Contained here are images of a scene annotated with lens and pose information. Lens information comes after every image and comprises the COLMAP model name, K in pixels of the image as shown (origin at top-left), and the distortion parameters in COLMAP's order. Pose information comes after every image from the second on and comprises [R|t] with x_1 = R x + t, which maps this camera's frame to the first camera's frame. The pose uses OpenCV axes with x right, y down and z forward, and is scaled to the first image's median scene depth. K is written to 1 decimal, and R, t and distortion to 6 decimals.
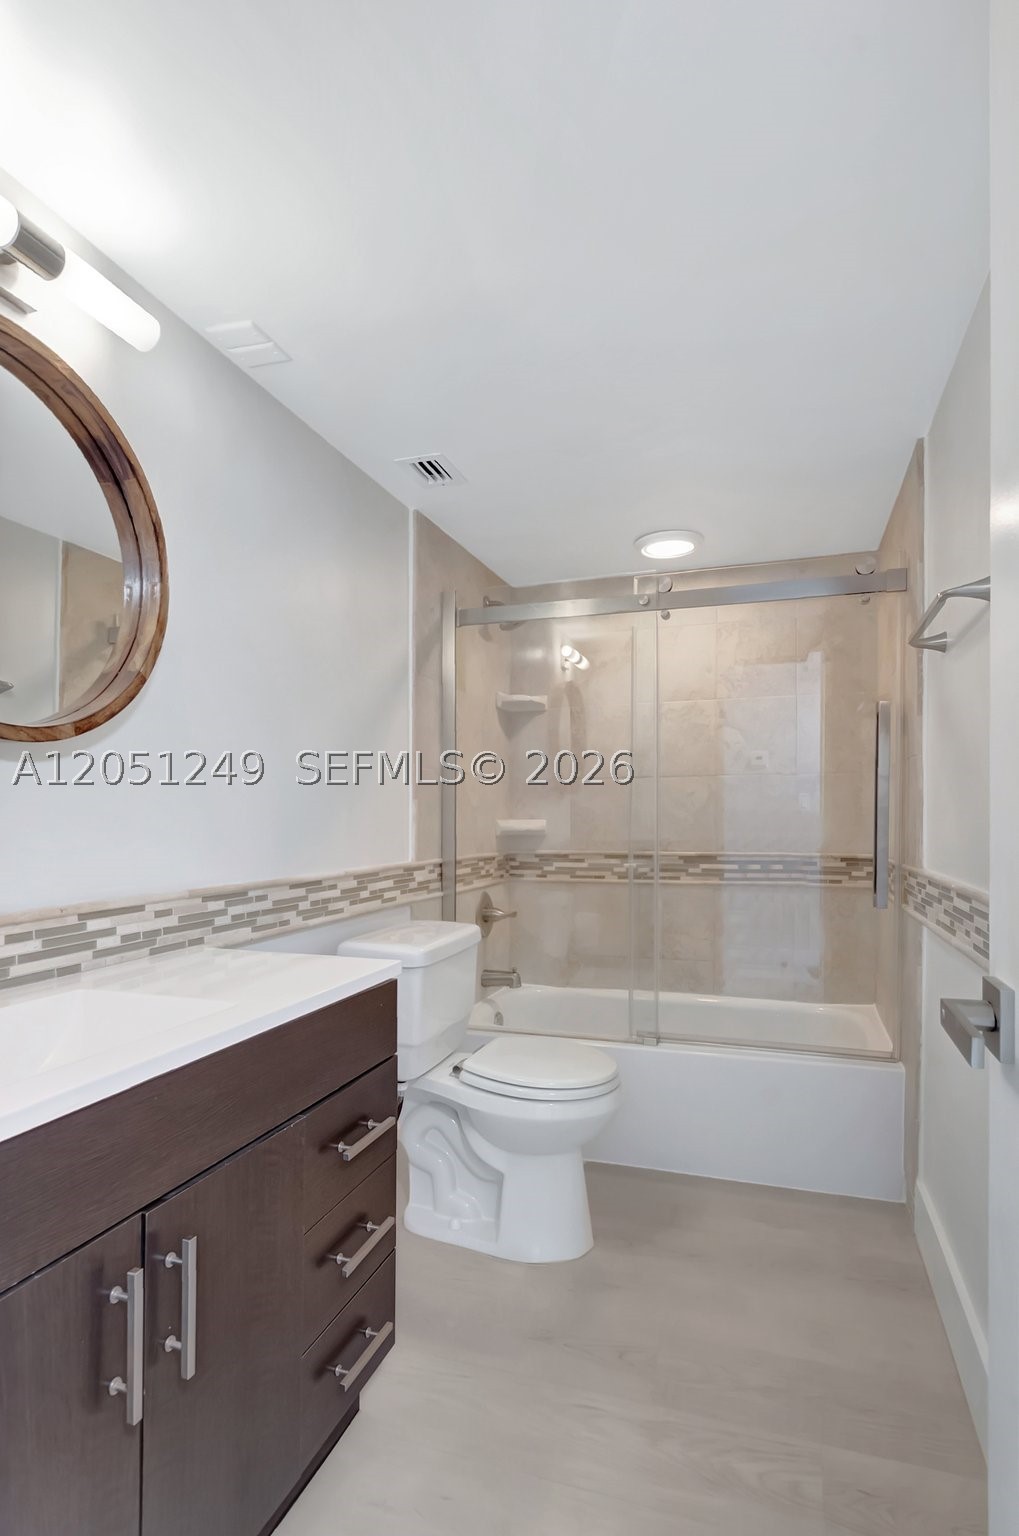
lens RADIAL K [[778.0, 0, 530.4], [0, 778.0, 822.4], [0, 0, 1]] dist [-0.005262, 0.000109]
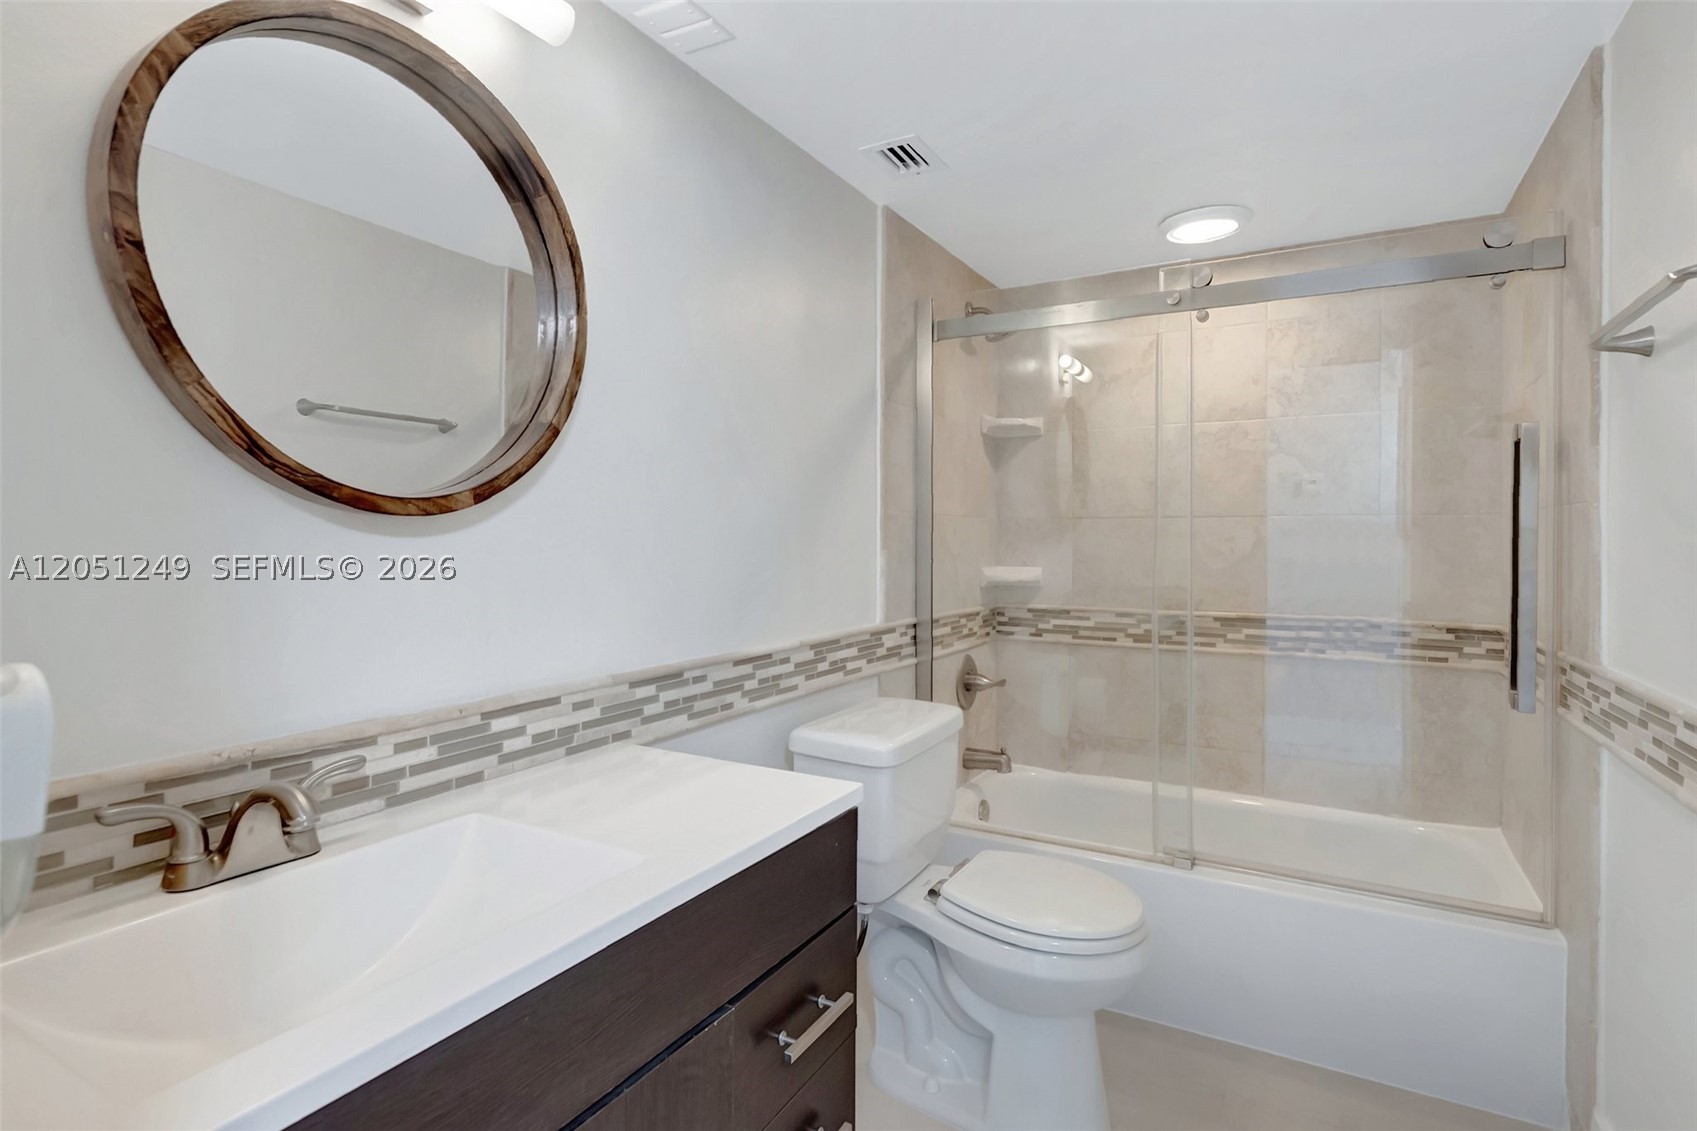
lens RADIAL K [[856.7, 0, 852.1], [0, 856.7, 540.2], [0, 0, 1]] dist [-0.000560, 0.000536]
pose [[0.981368, -0.000311, -0.192138, -0.004470], [-0.001052, 0.999975, -0.006993, -0.039757], [0.192135, 0.007064, 0.981343, 0.100941]]
